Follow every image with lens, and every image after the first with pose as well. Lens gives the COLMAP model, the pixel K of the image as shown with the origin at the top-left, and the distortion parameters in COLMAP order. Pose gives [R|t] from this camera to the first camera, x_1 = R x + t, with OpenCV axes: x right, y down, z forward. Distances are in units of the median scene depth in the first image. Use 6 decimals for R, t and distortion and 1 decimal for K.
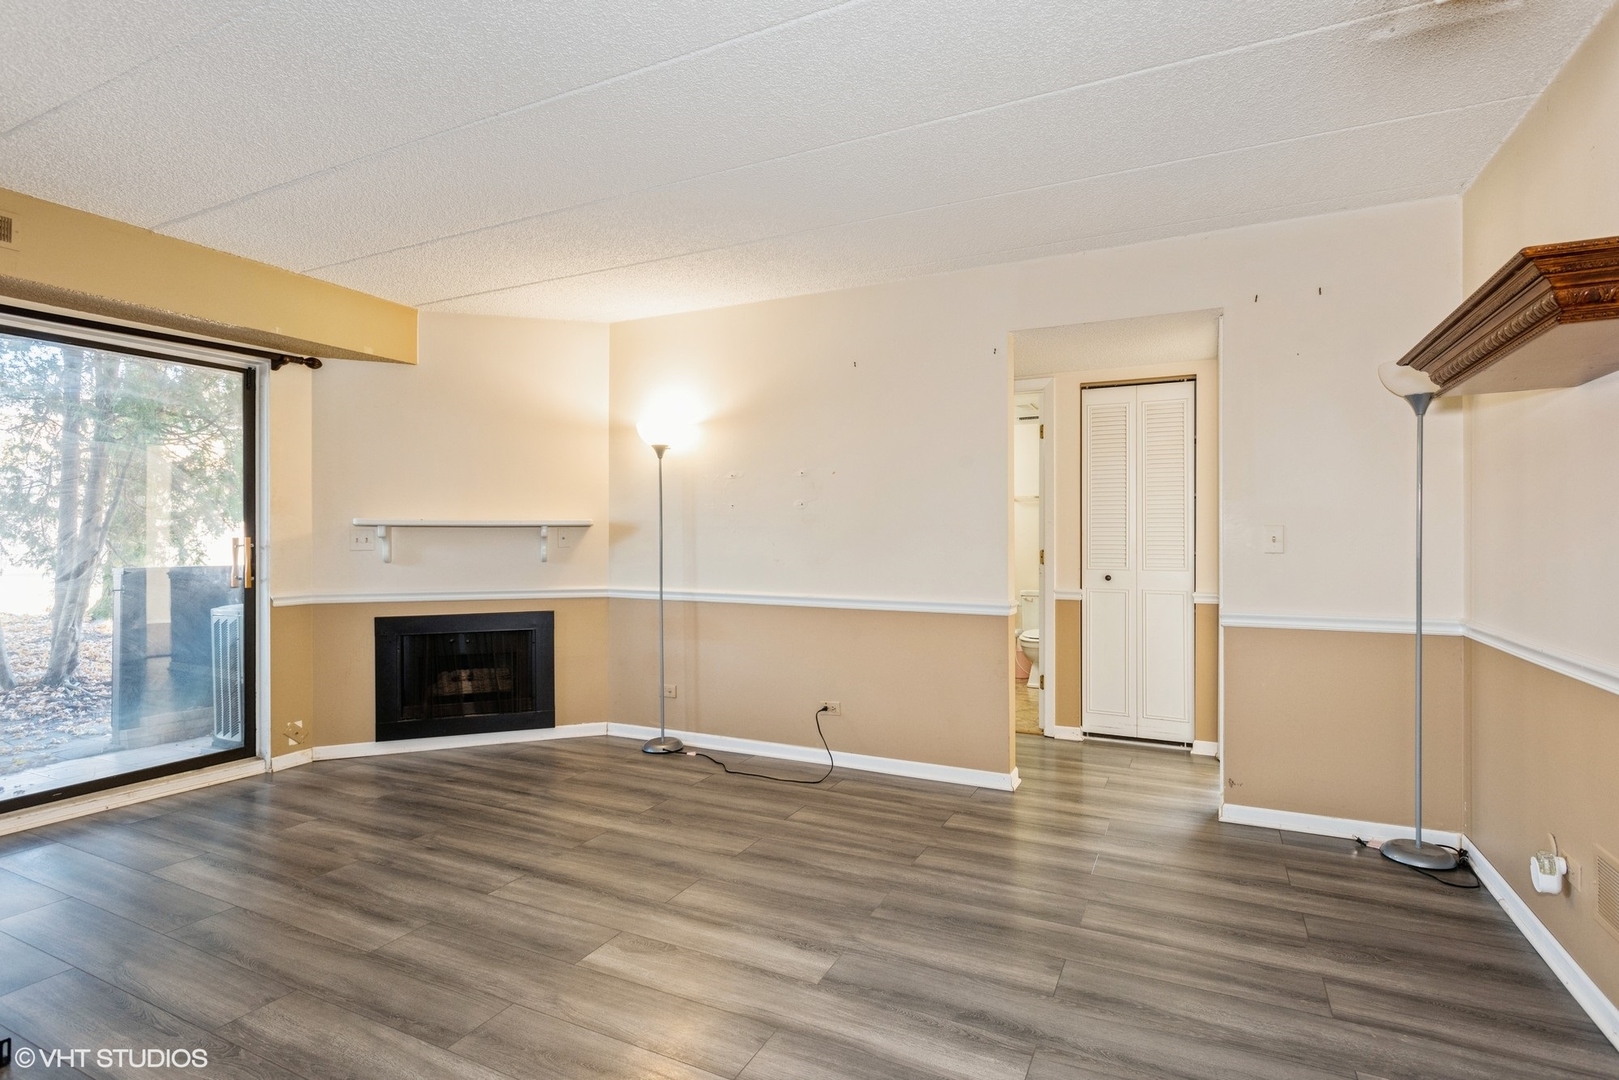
lens RADIAL K [[791.2, 0, 815.3], [0, 791.2, 534.0], [0, 0, 1]] dist [-0.004151, -0.001235]
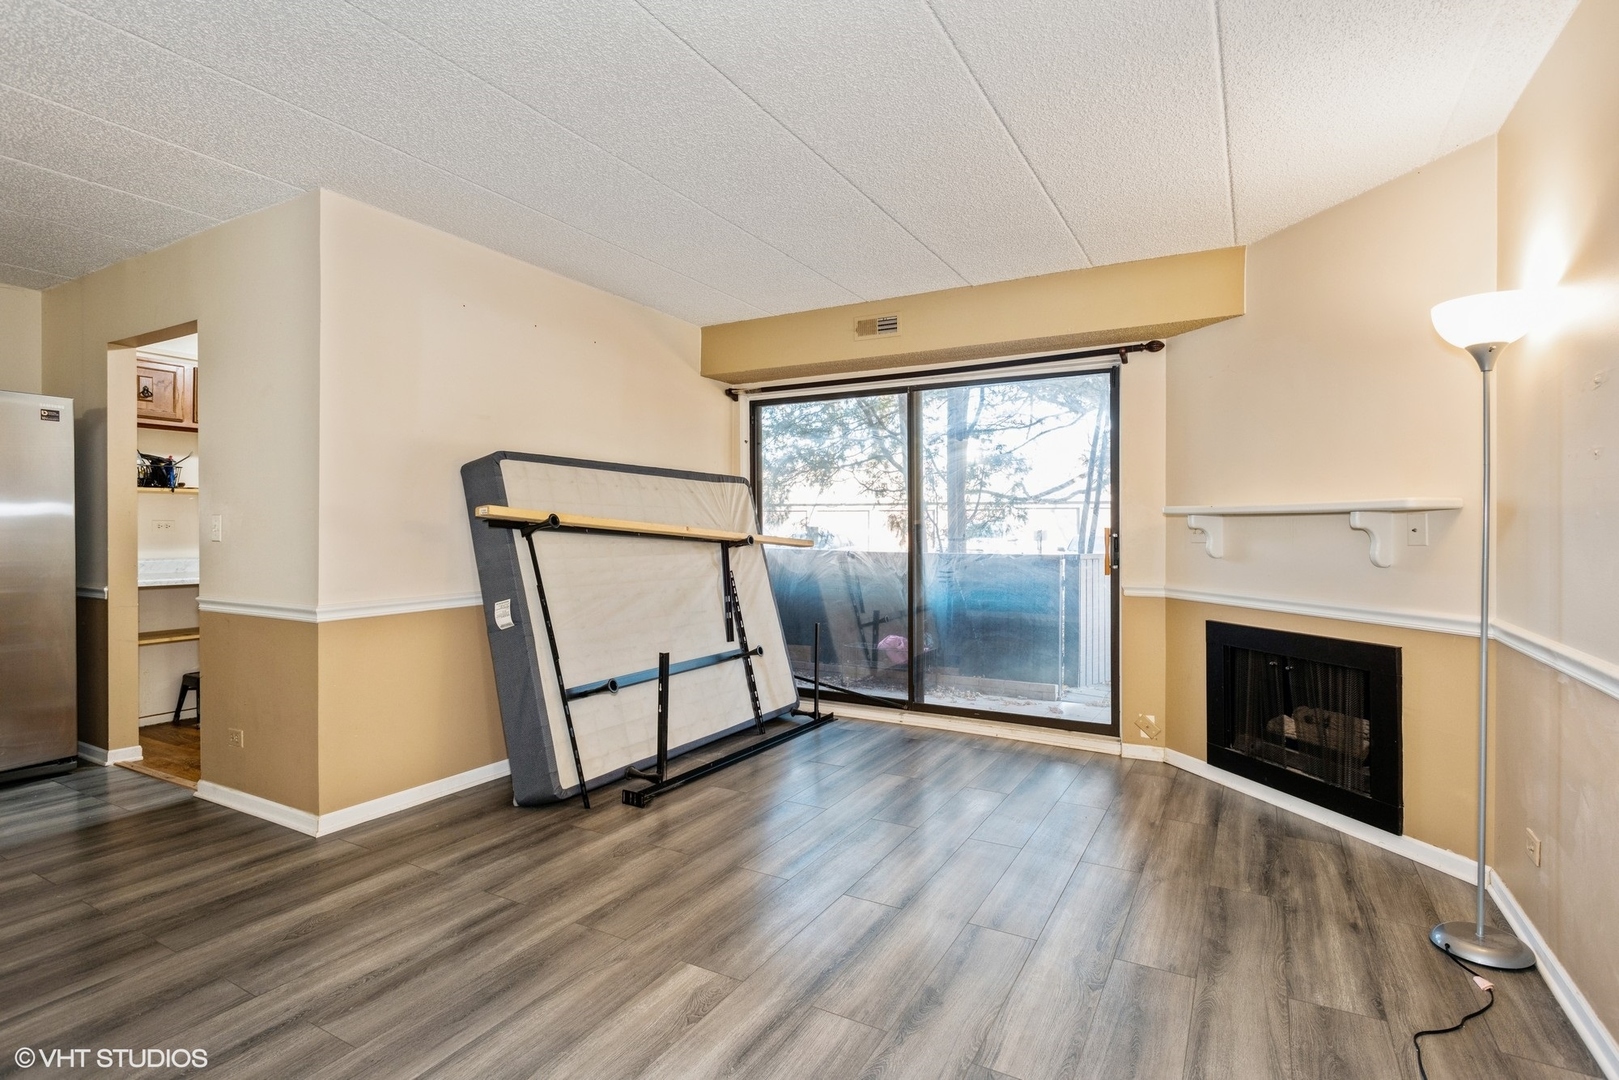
lens RADIAL K [[791.2, 0, 815.3], [0, 791.2, 534.0], [0, 0, 1]] dist [-0.004151, -0.001235]
pose [[-0.056397, 0.007625, -0.998379, 0.350274], [-0.002081, 0.999968, 0.007755, 0.004969], [0.998406, 0.002515, -0.056380, 0.650281]]
